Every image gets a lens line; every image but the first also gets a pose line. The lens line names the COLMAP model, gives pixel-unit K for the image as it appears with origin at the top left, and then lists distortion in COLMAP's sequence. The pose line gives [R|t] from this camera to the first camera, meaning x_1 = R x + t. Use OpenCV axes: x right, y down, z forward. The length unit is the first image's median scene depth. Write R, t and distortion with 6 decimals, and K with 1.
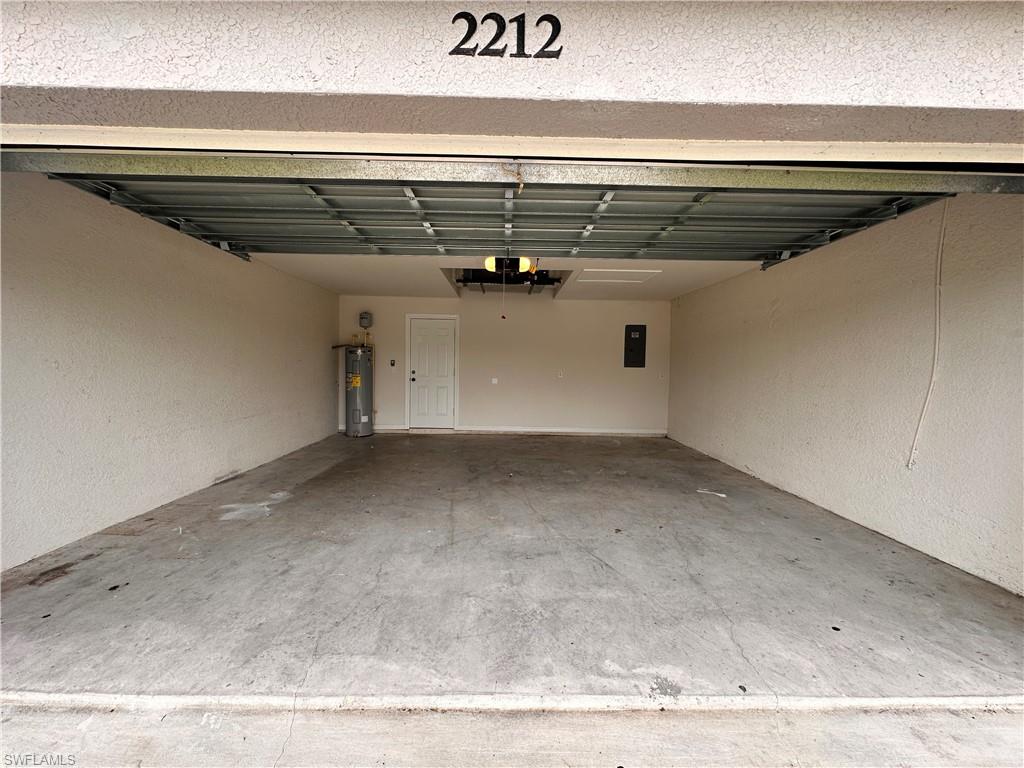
lens RADIAL K [[411.8, 0, 511.7], [0, 411.8, 380.3], [0, 0, 1]] dist [0.000334, 0.000151]
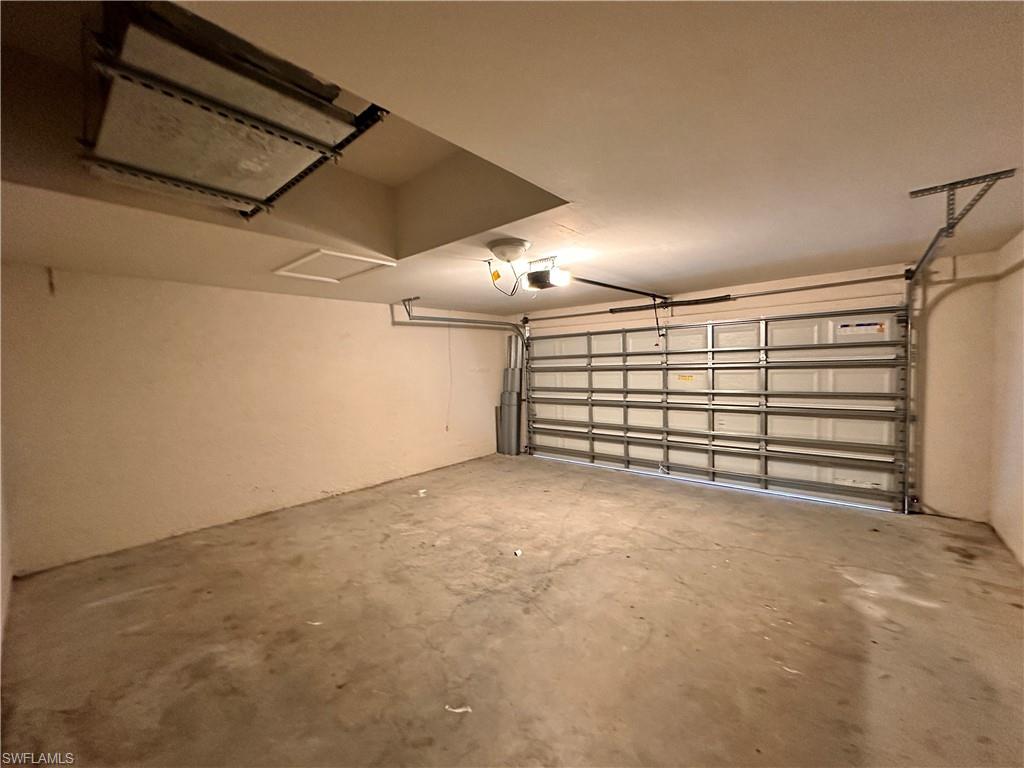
lens RADIAL K [[411.8, 0, 512.1], [0, 411.8, 383.9], [0, 0, 1]] dist [0.000334, 0.000151]
pose [[-0.750266, -0.024640, 0.660677, -0.622087], [0.041774, 0.995542, 0.084568, -0.171740], [-0.659815, 0.091048, -0.745892, 2.024668]]
